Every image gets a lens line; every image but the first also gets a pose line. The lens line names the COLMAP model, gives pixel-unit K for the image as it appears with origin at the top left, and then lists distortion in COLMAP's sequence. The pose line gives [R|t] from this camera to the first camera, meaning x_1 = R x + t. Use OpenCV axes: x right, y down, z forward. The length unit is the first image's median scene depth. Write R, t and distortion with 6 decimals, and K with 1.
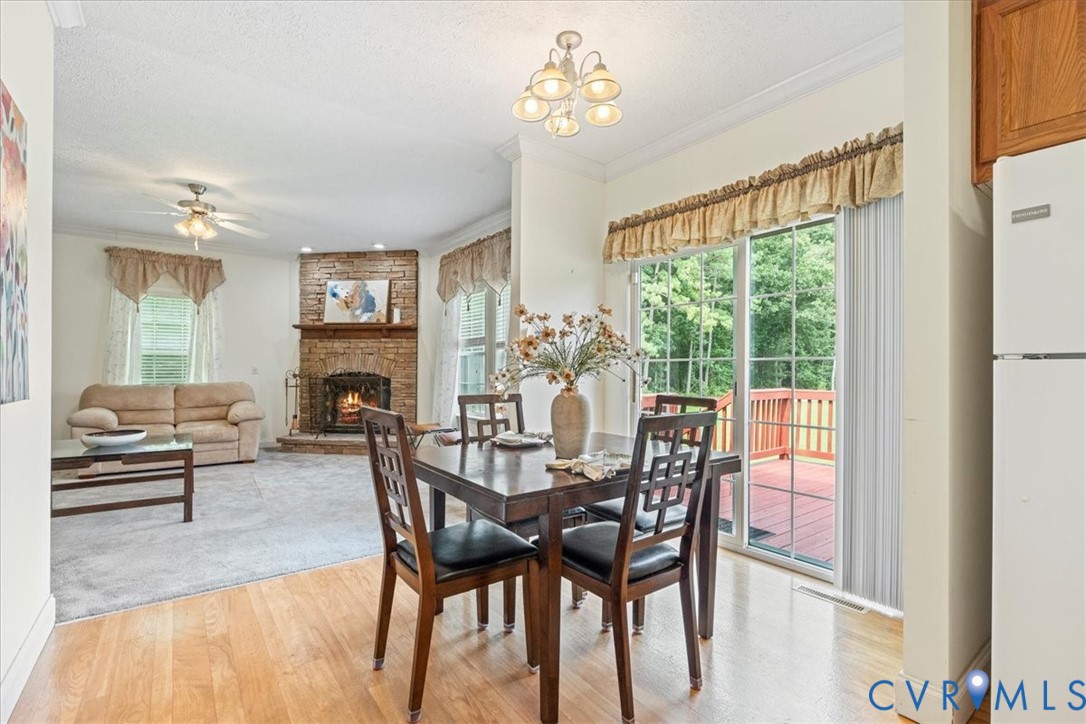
lens RADIAL K [[491.9, 0, 538.0], [0, 491.9, 367.2], [0, 0, 1]] dist [-0.001191, -0.000245]
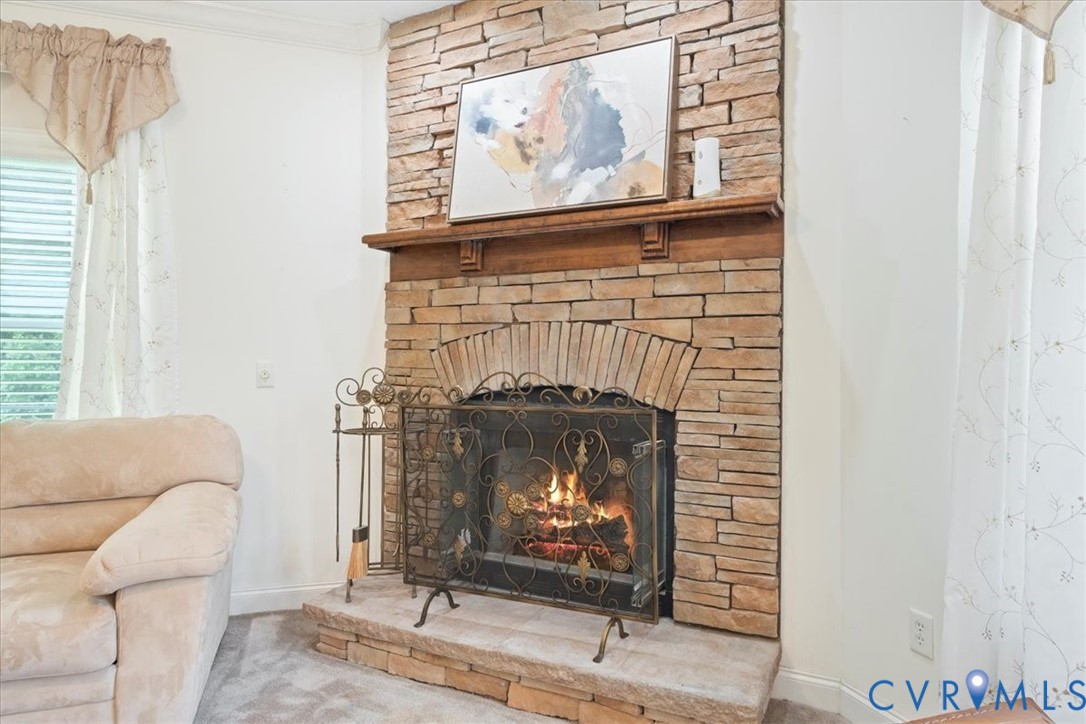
lens RADIAL K [[653.9, 0, 542.7], [0, 653.9, 359.2], [0, 0, 1]] dist [-0.000262, -0.000186]
pose [[0.948673, -0.002659, -0.316247, -0.263668], [-0.001384, 0.999920, -0.012561, -0.000893], [0.316255, 0.012354, 0.948594, 0.659118]]
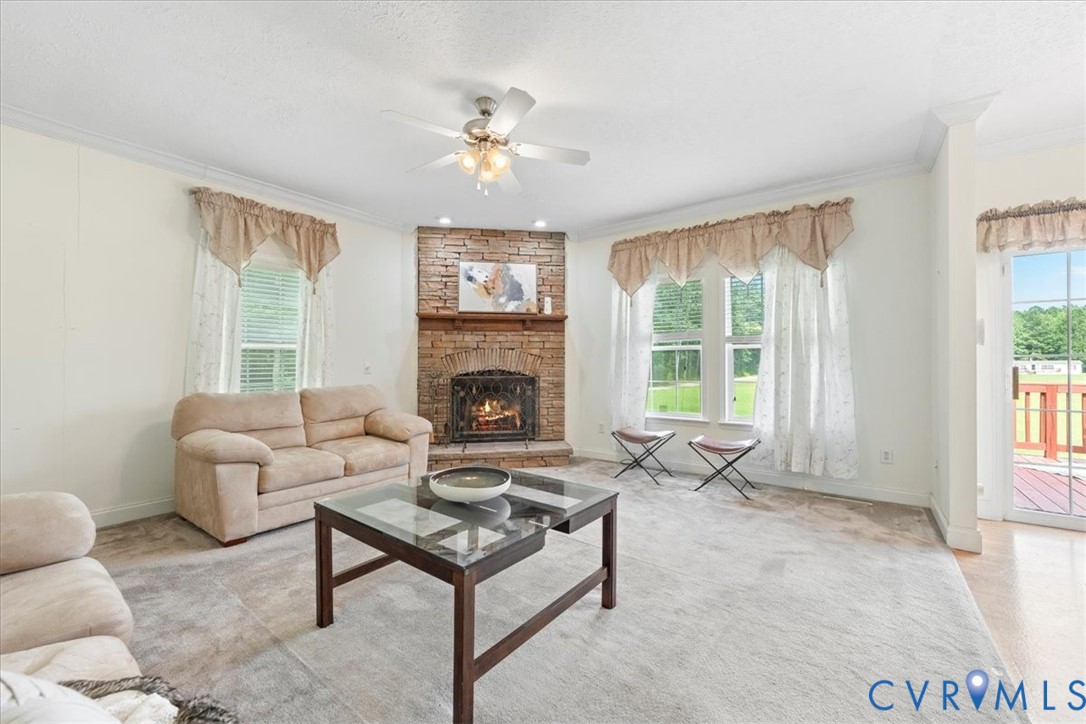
lens RADIAL K [[435.7, 0, 543.0], [0, 435.7, 362.0], [0, 0, 1]] dist [-0.000882, -0.000136]
pose [[0.954920, -0.006053, 0.296803, -0.532697], [0.006618, 0.999978, -0.000902, -0.002912], [-0.296791, 0.002826, 0.954938, 0.261466]]
